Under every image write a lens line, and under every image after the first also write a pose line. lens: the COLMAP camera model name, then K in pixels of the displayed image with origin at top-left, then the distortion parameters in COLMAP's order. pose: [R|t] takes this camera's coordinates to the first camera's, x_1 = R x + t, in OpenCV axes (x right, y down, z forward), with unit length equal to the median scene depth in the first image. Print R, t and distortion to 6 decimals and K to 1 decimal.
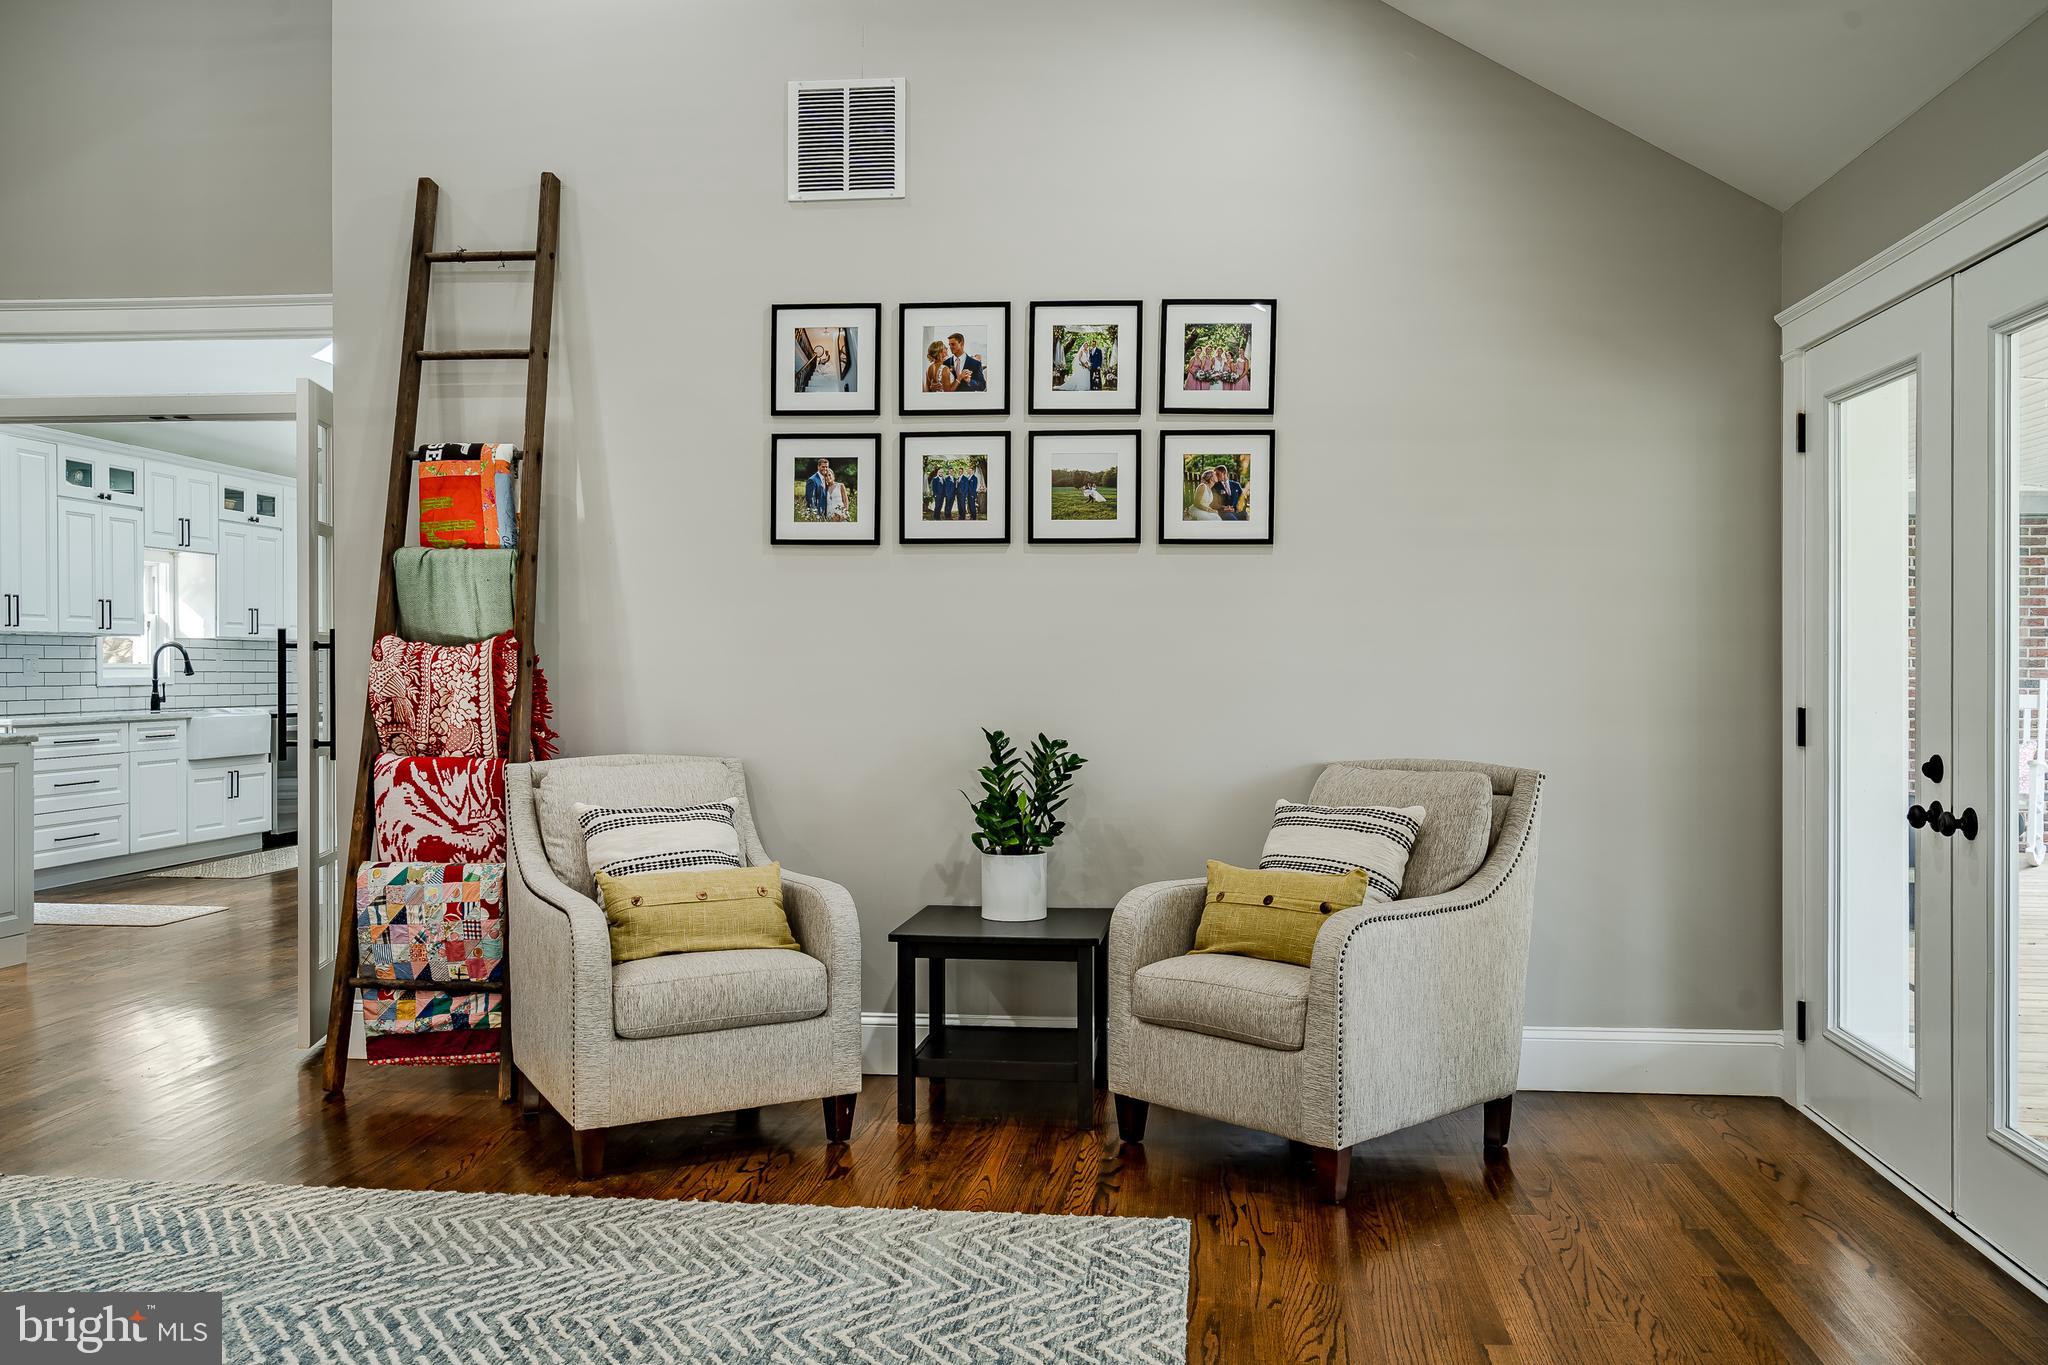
lens RADIAL K [[1672.1, 0, 1024.0], [0, 1672.1, 682.5], [0, 0, 1]] dist [0.002809, -0.001528]
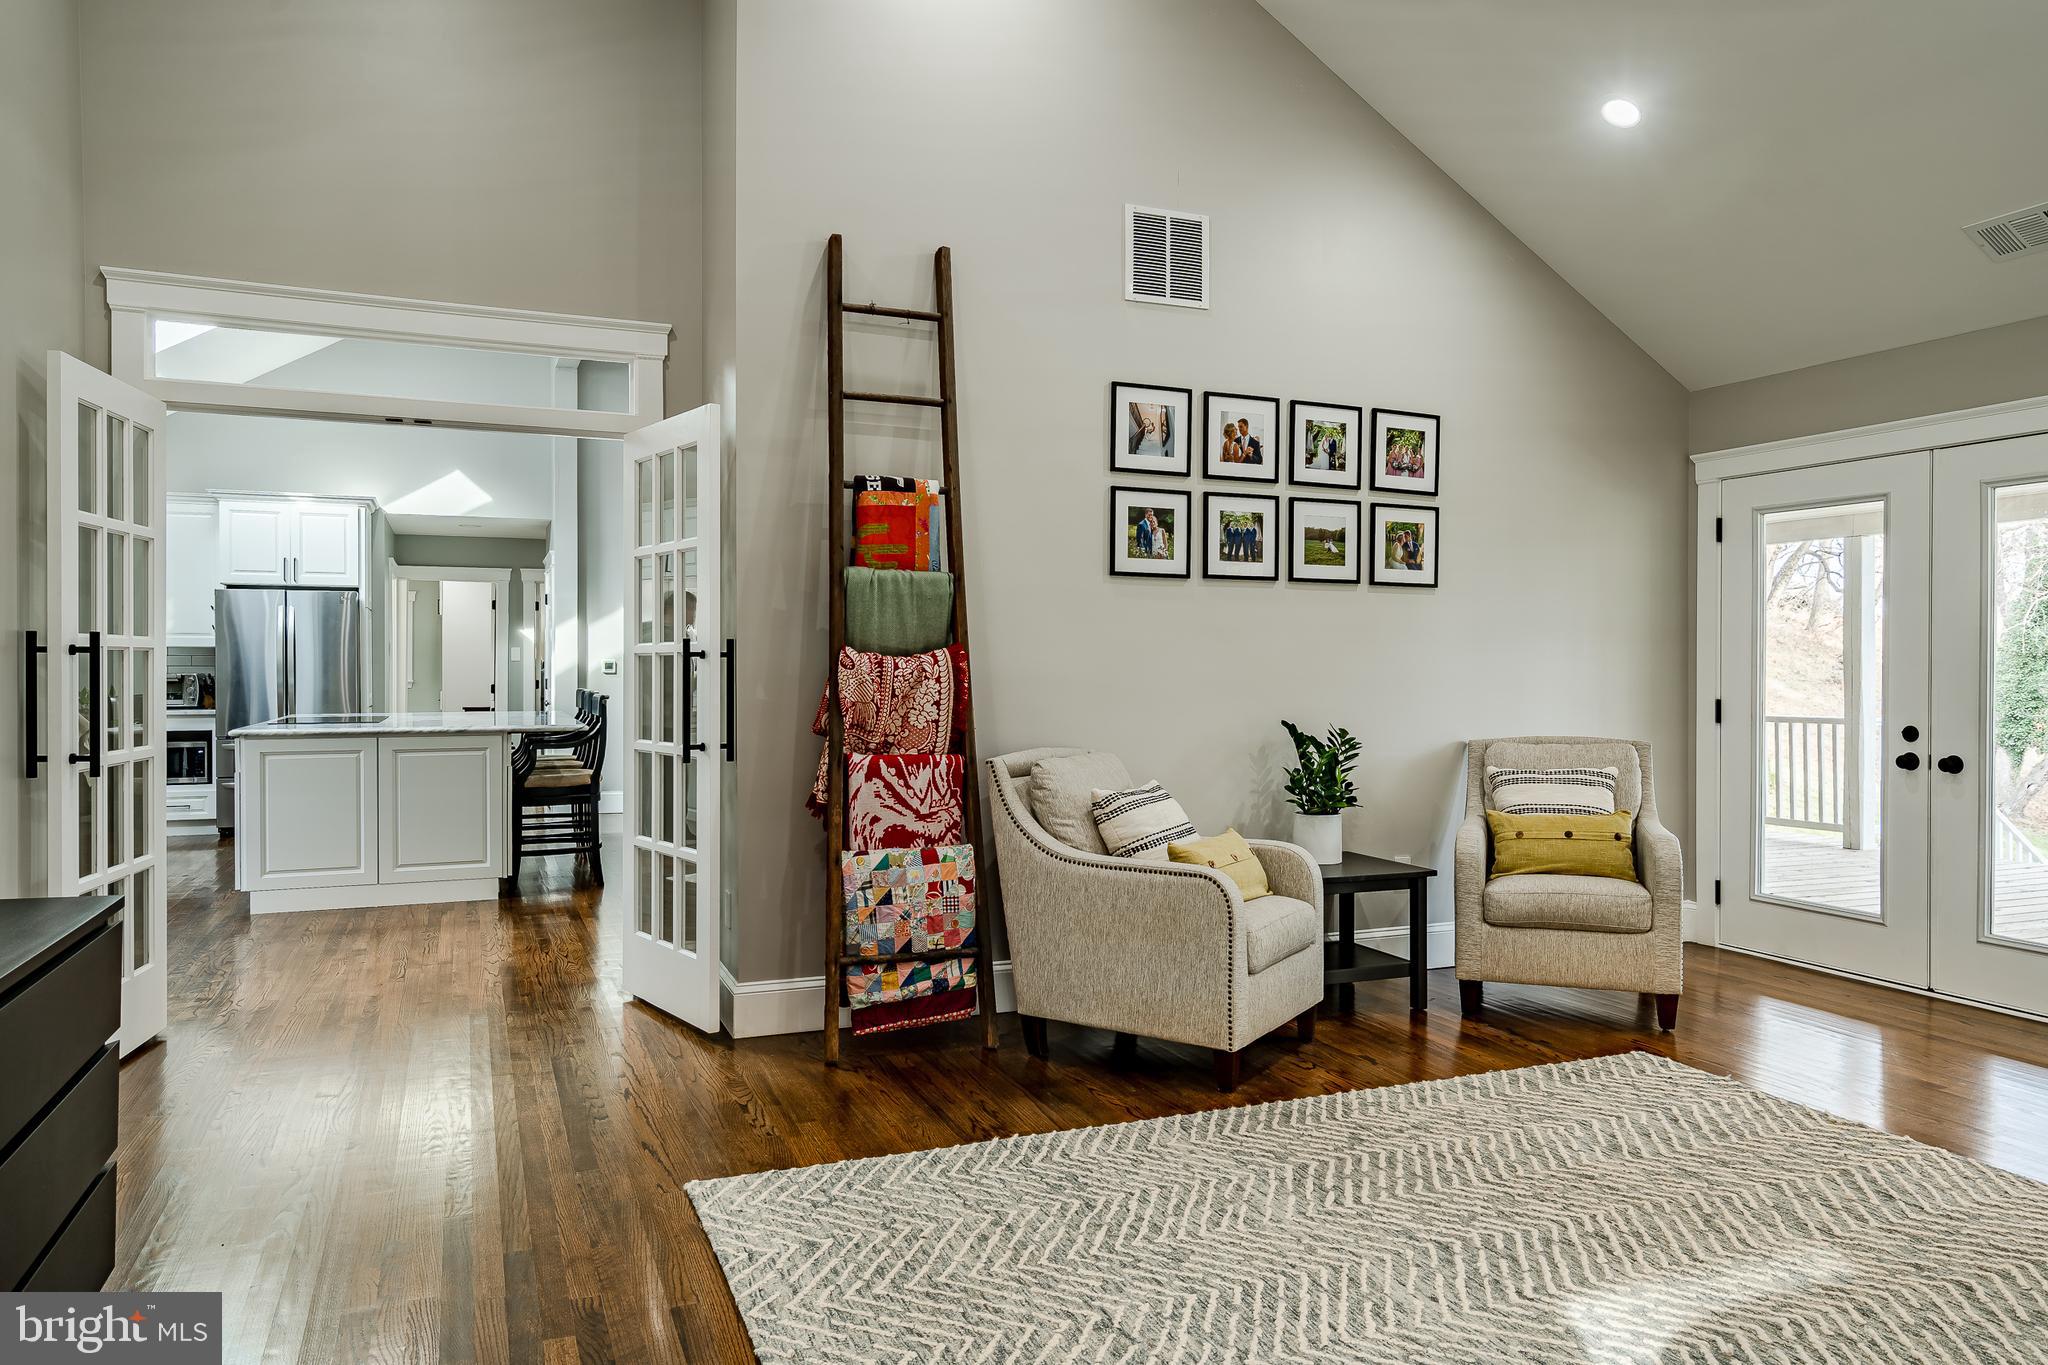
lens RADIAL K [[1334.8, 0, 1024.0], [0, 1334.8, 682.5], [0, 0, 1]] dist [-0.000405, -0.000264]
pose [[0.881489, -0.003706, 0.472189, -0.687162], [0.003649, 0.999993, 0.001037, -0.004594], [-0.472190, 0.000809, 0.881497, 0.163944]]
